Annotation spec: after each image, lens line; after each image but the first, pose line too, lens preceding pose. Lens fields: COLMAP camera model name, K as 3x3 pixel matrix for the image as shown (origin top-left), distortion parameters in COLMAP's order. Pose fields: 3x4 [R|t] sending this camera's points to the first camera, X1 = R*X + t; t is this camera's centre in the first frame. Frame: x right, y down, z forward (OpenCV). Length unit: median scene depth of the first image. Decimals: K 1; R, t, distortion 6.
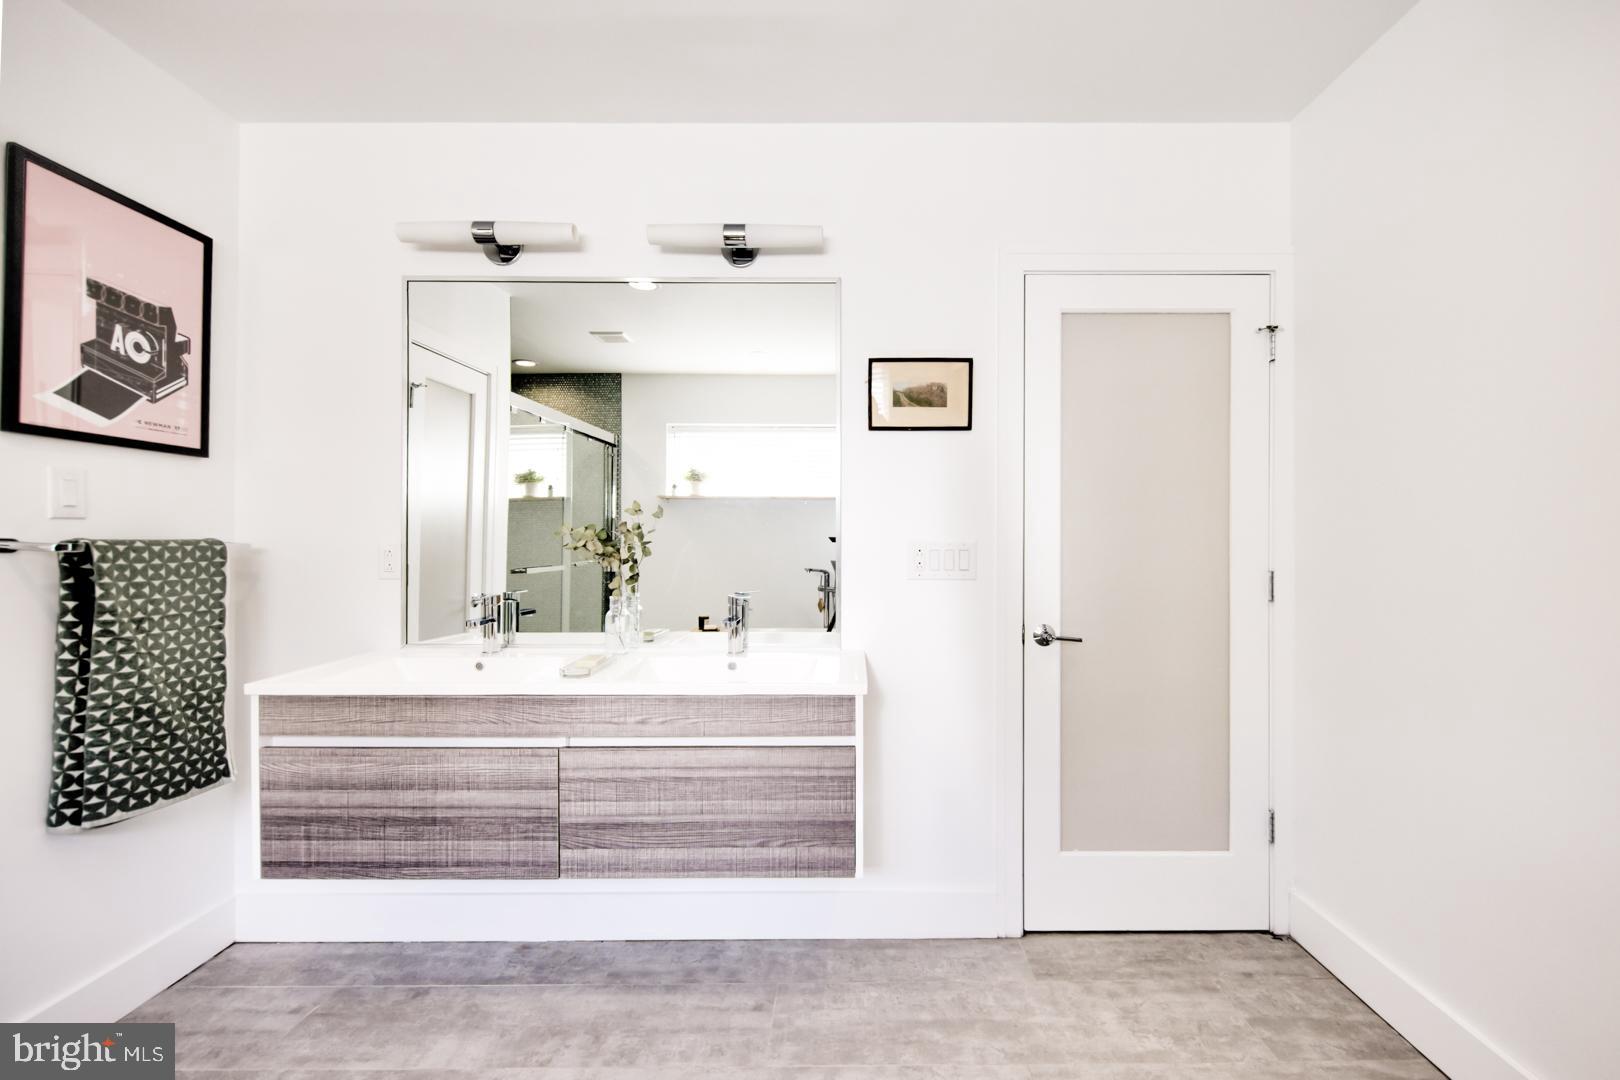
lens RADIAL K [[648.5, 0, 797.9], [0, 648.5, 543.2], [0, 0, 1]] dist [-0.002415, -0.000199]
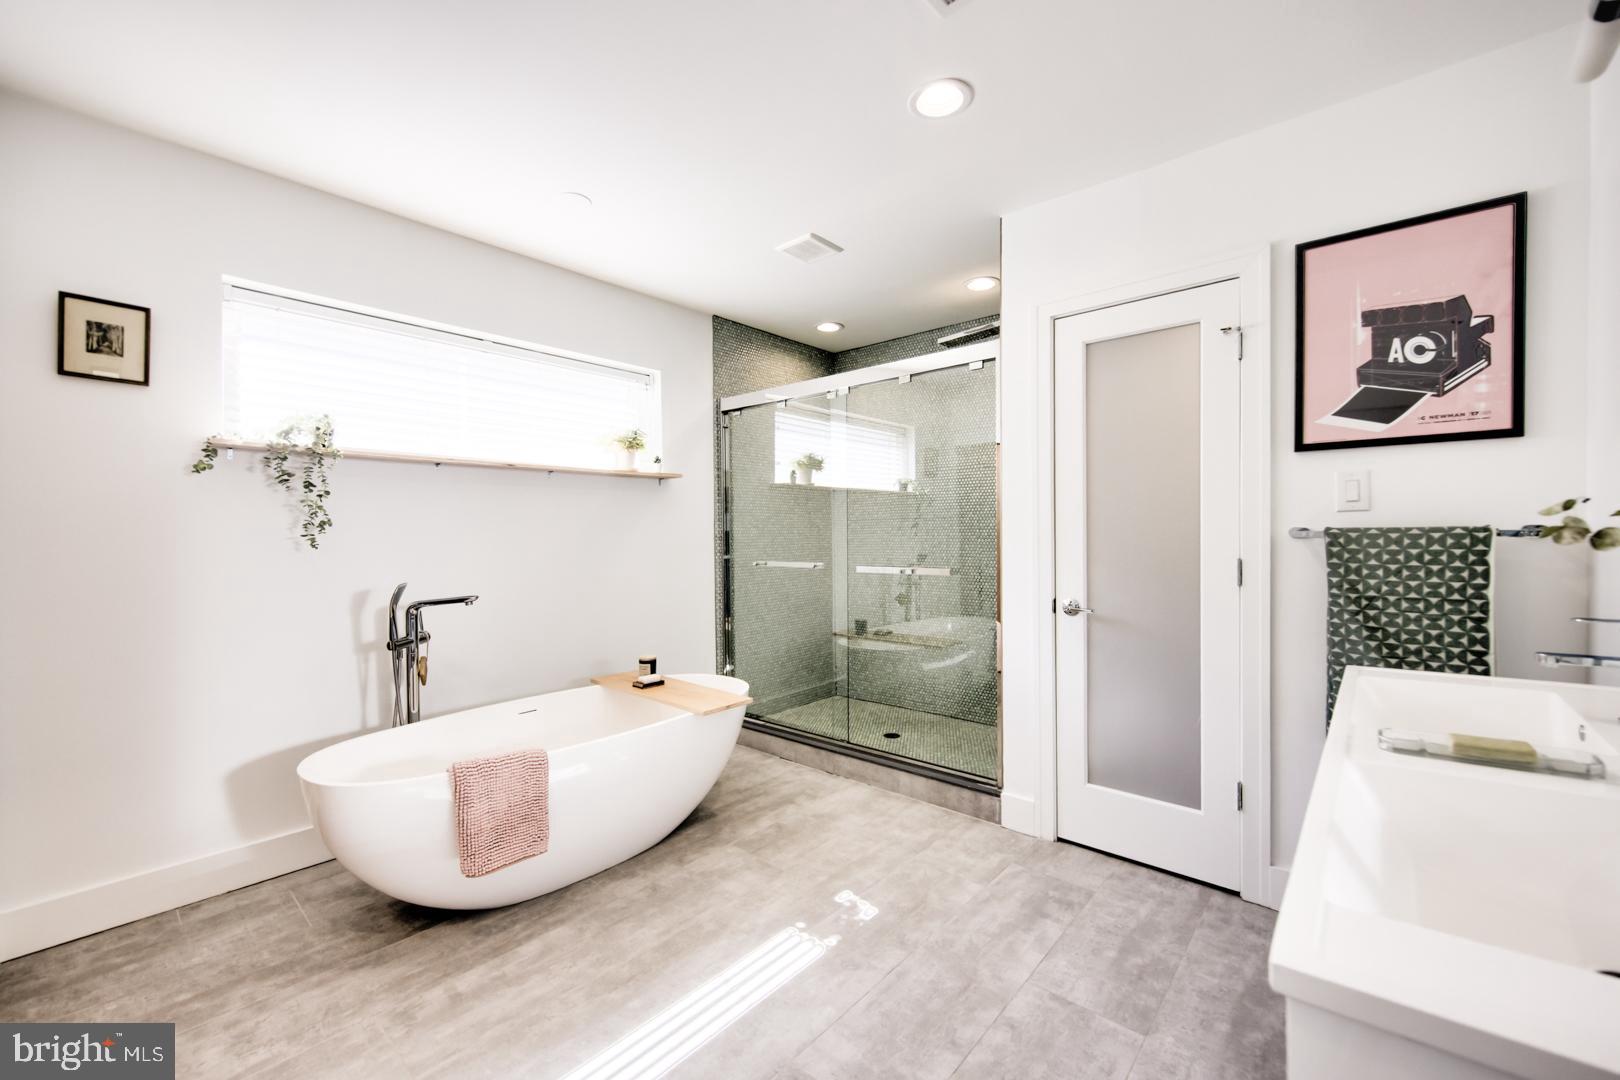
lens RADIAL K [[648.5, 0, 797.9], [0, 648.5, 543.2], [0, 0, 1]] dist [-0.002415, -0.000199]
pose [[-0.587545, 0.011570, -0.809109, 0.470717], [0.002693, 0.999920, 0.012343, 0.004855], [0.809187, 0.005074, -0.587529, 0.792057]]
